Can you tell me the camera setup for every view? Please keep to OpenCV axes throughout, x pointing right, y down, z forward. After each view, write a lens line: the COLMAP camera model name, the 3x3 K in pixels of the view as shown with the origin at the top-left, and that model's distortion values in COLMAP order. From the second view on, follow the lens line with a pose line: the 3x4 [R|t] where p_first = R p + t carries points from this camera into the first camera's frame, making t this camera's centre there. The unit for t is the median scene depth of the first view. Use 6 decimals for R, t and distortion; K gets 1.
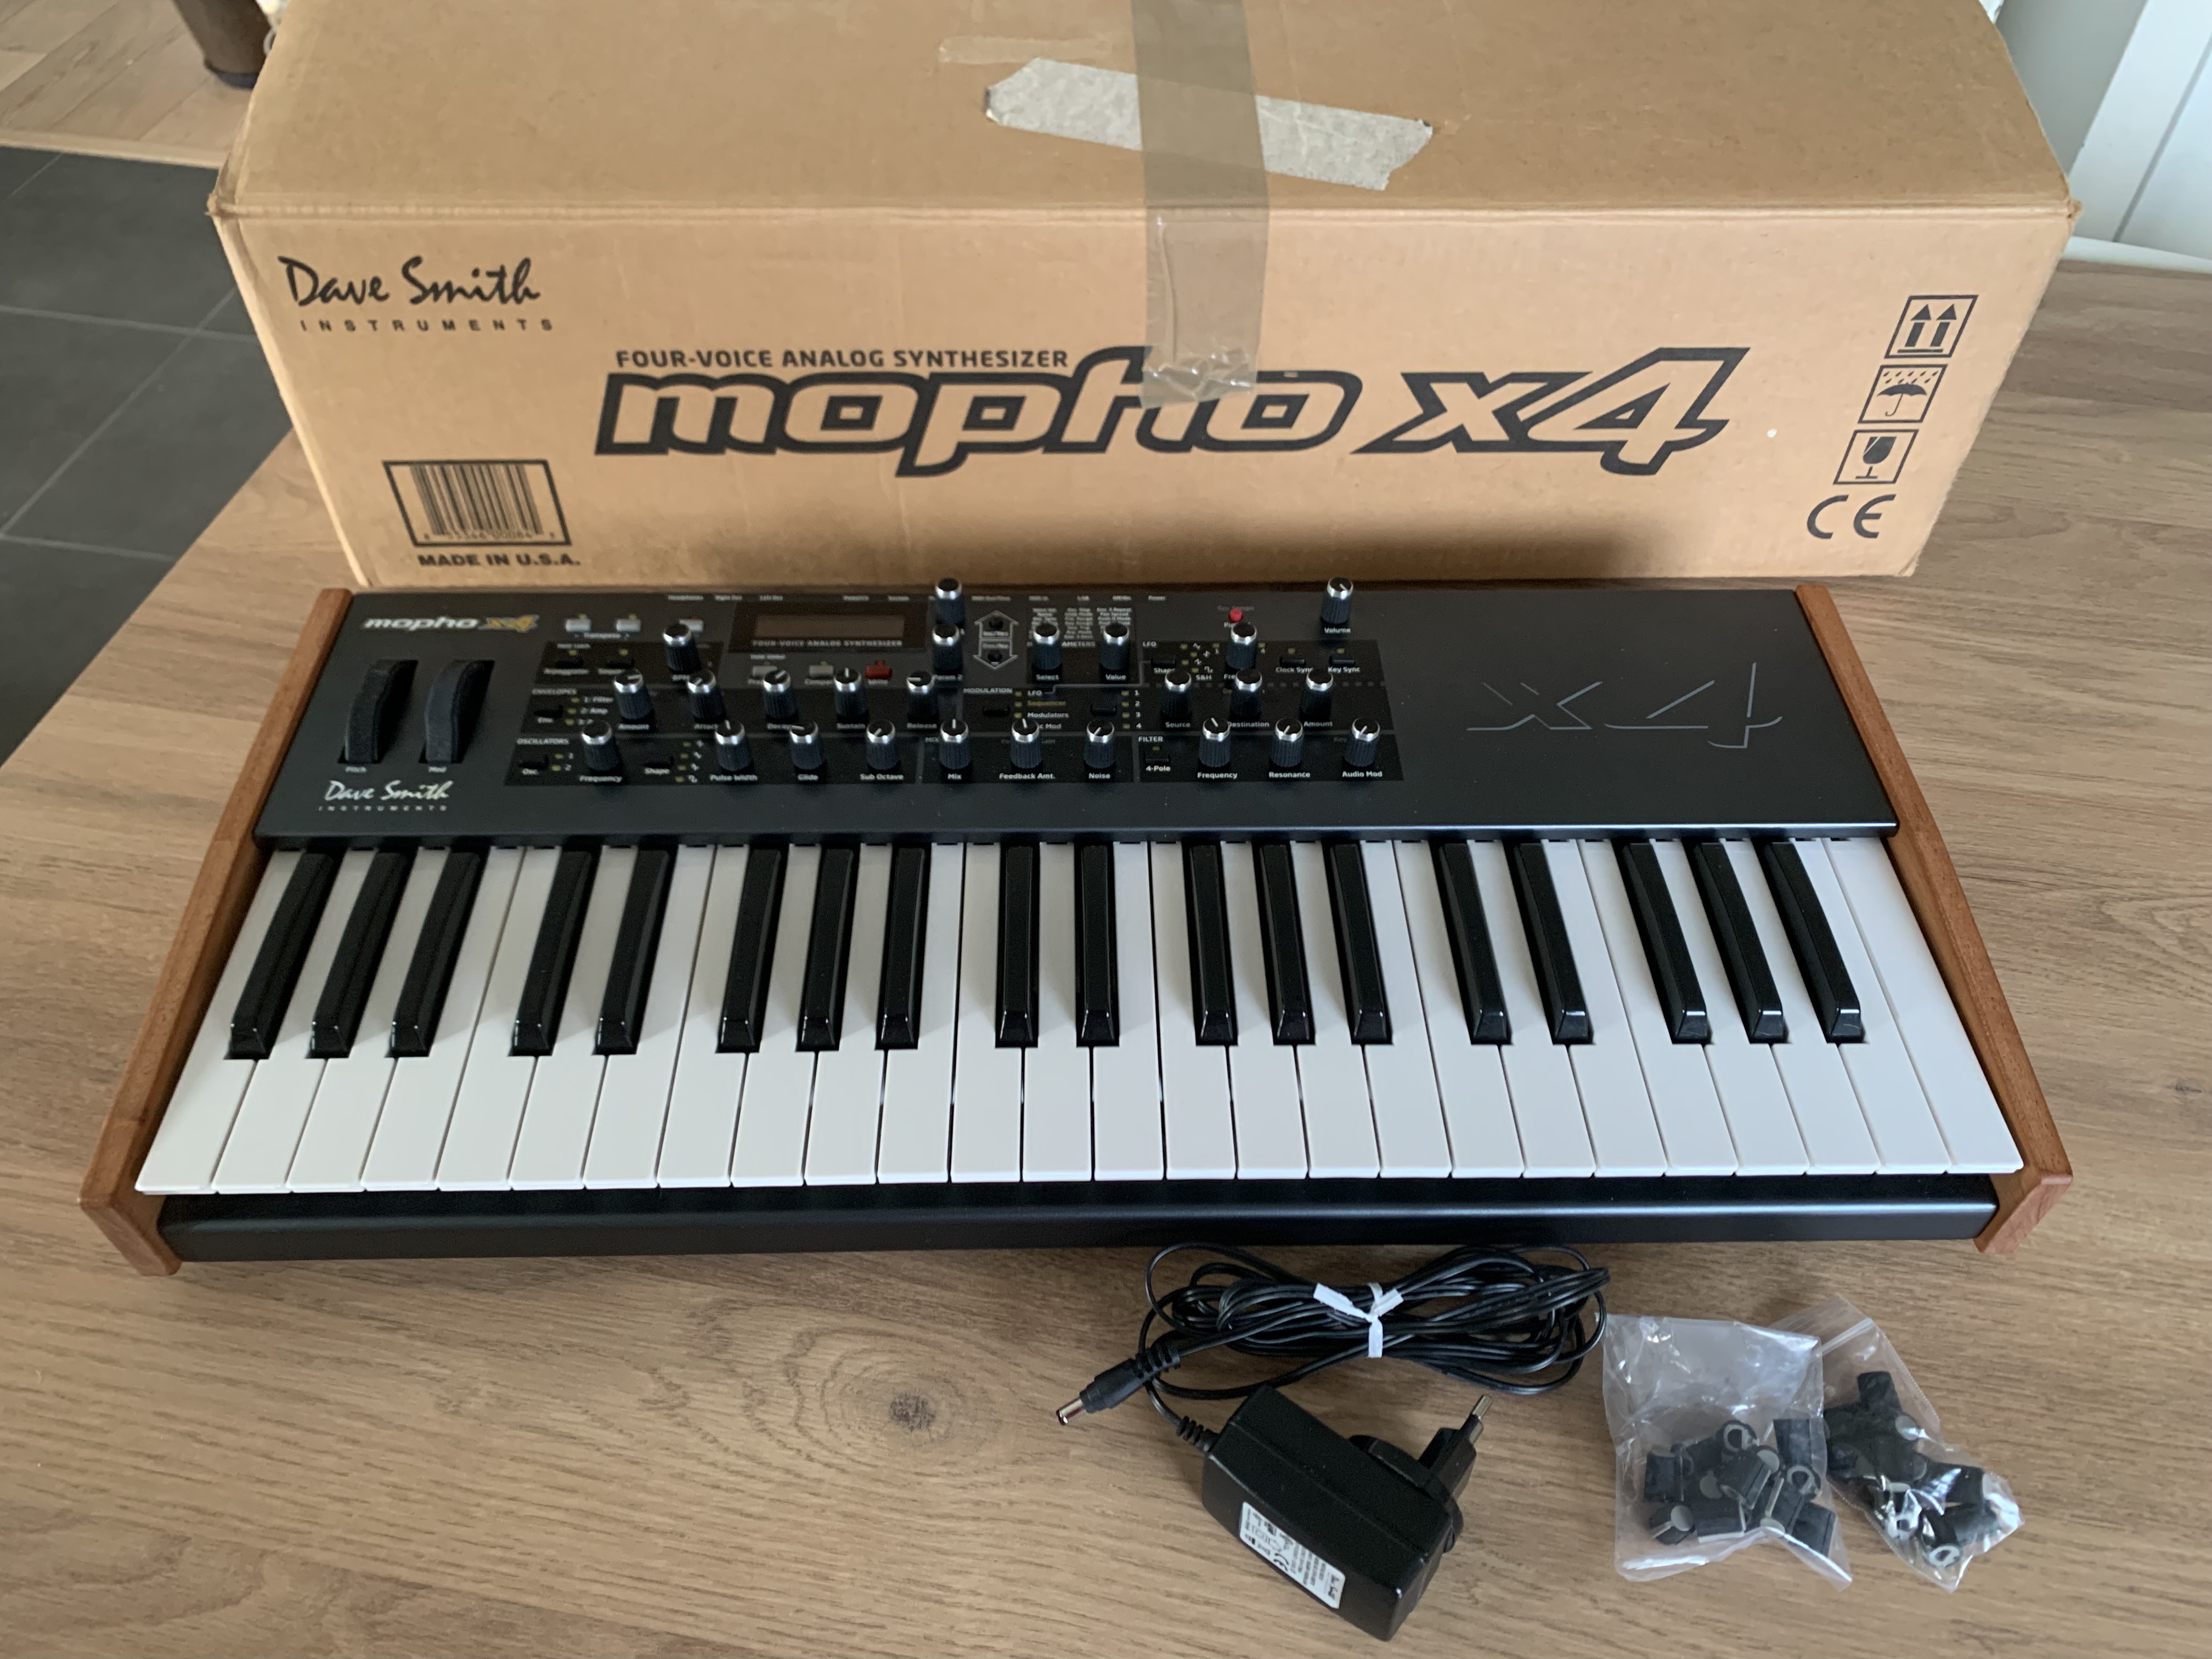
lens RADIAL K [[1720.3, 0, 1105.7], [0, 1720.3, 815.7], [0, 0, 1]] dist [0.008660, -0.015081]
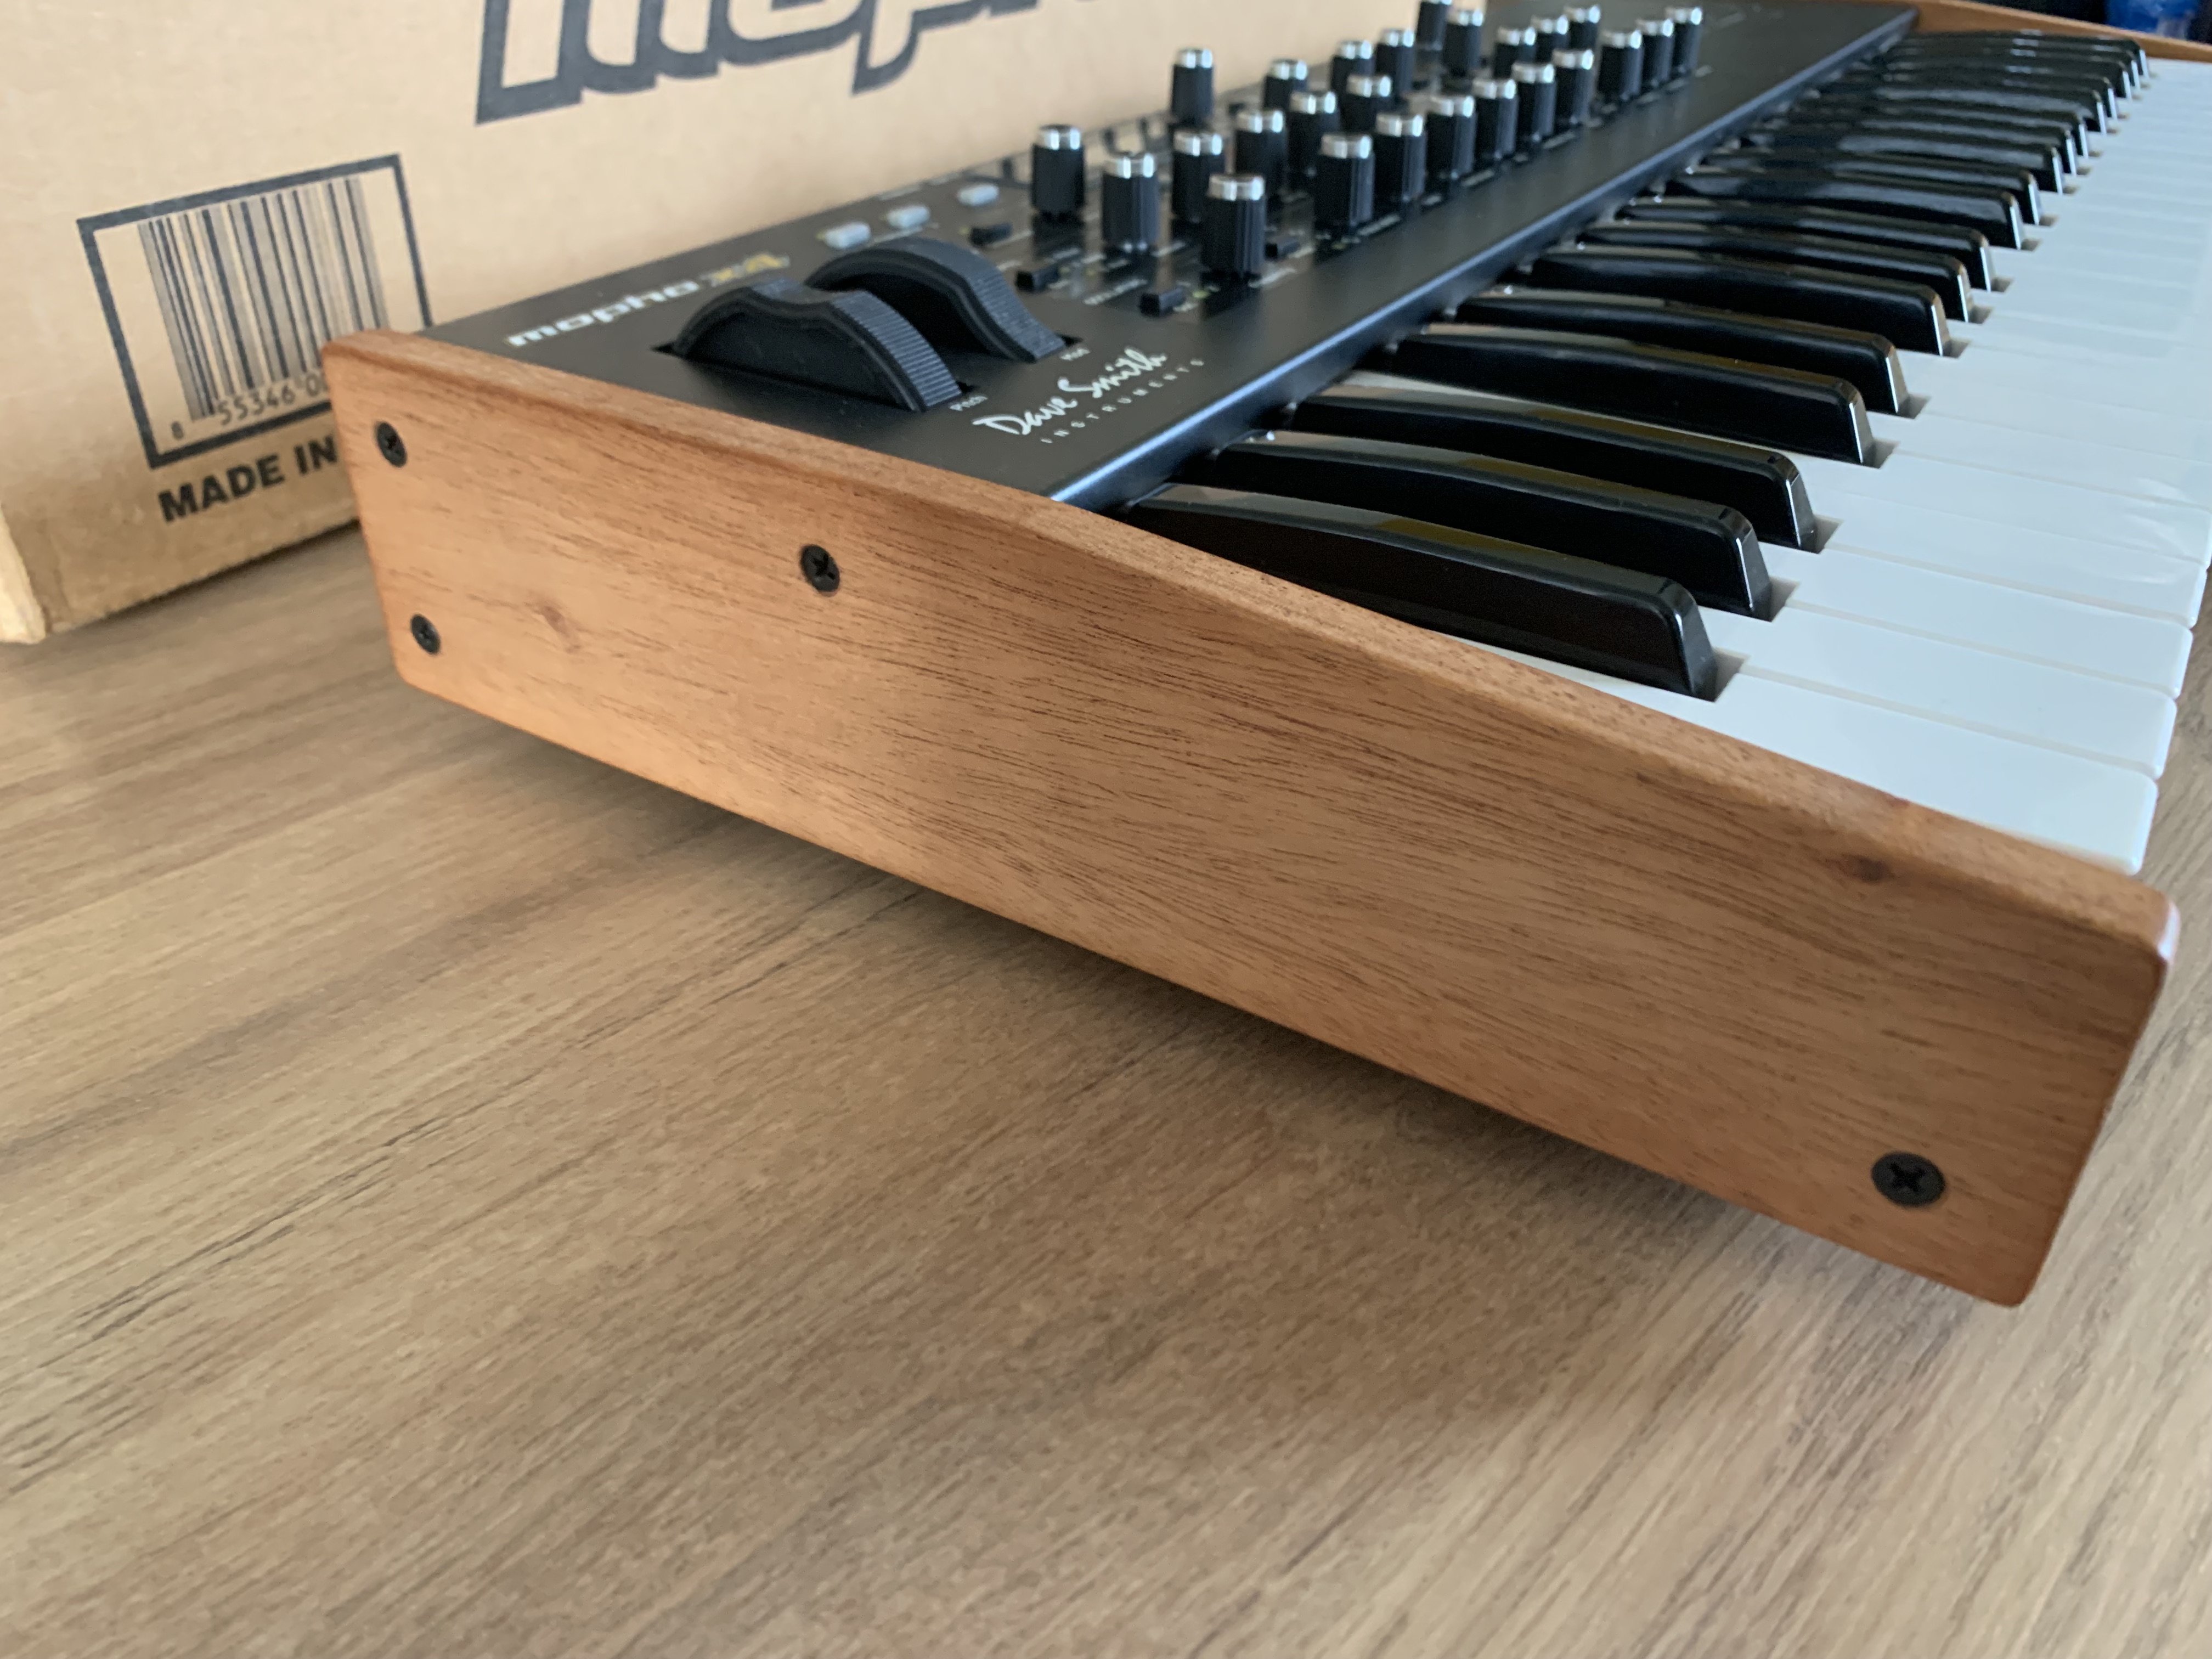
lens RADIAL K [[1720.3, 0, 1126.4], [0, 1720.3, 829.8], [0, 0, 1]] dist [0.008660, -0.015081]
pose [[0.542275, -0.458293, 0.704205, -0.762679], [0.617489, 0.785761, 0.035870, 0.064006], [-0.569776, 0.415387, 0.709090, 0.730227]]
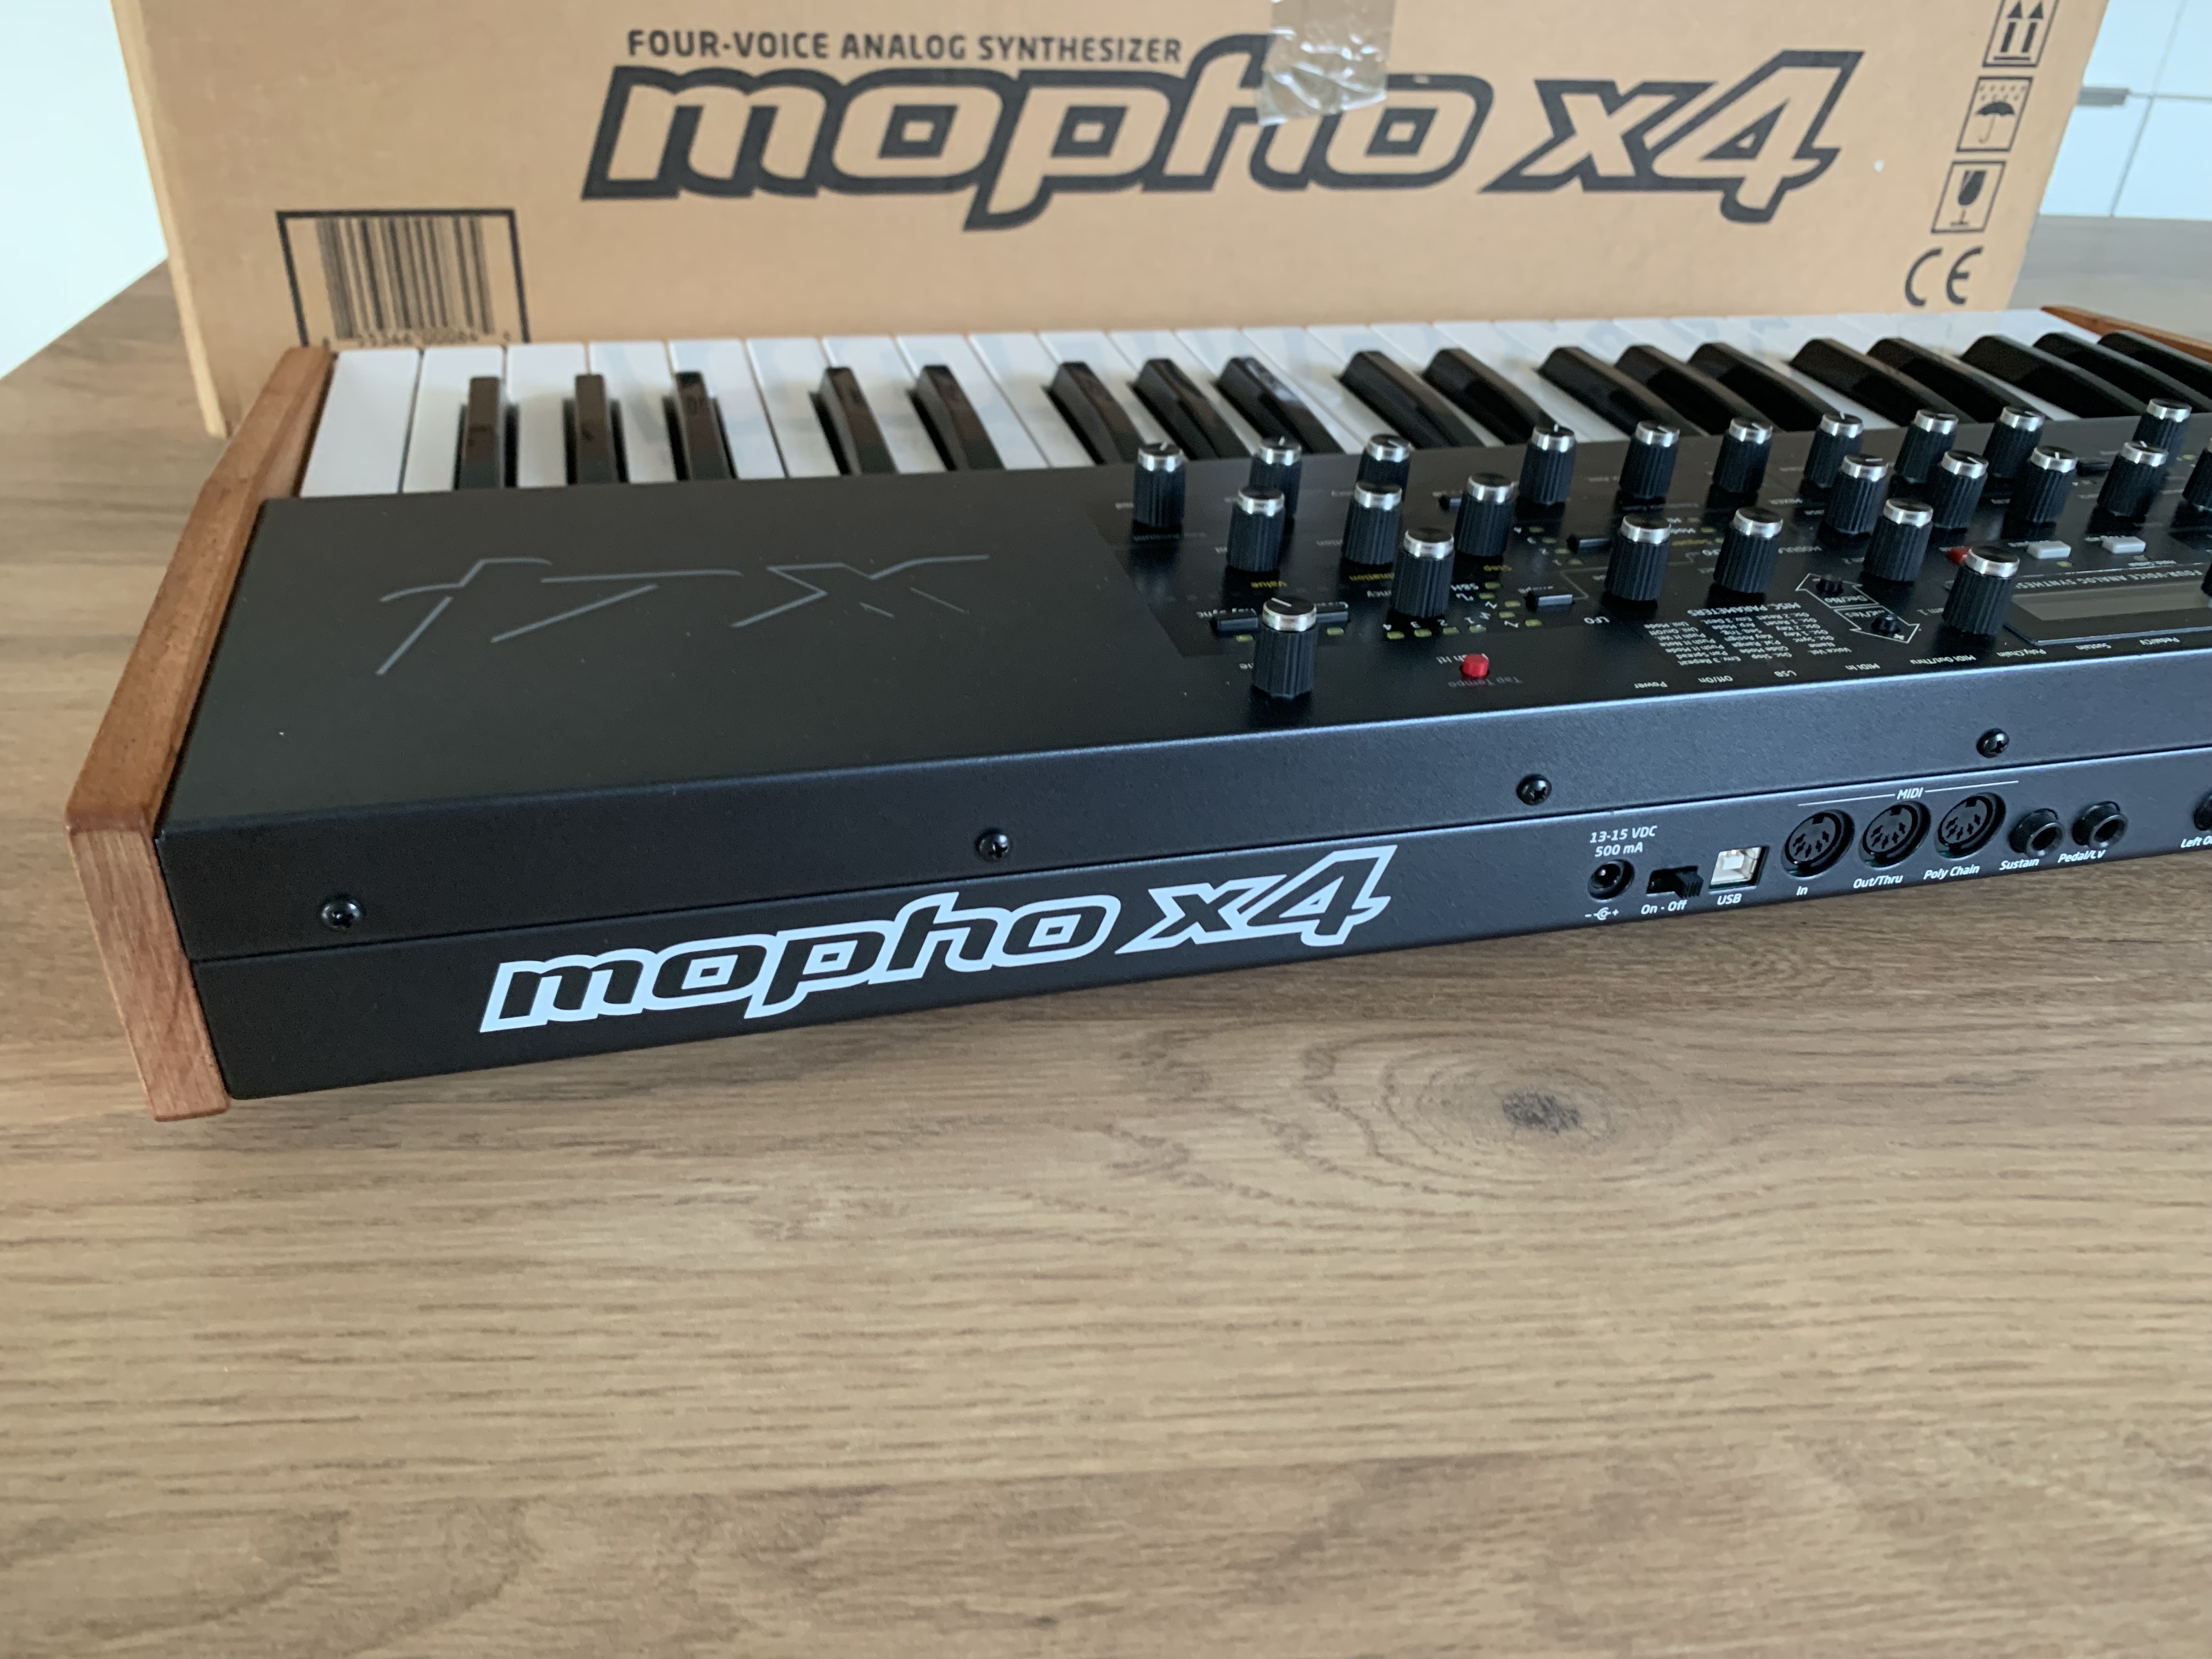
lens RADIAL K [[1720.3, 0, 1096.4], [0, 1720.3, 816.2], [0, 0, 1]] dist [0.008660, -0.015081]
pose [[0.960719, -0.108581, 0.255398, -0.356629], [0.171144, 0.956257, -0.237238, 0.316352], [-0.218467, 0.271629, 0.937278, 0.372975]]
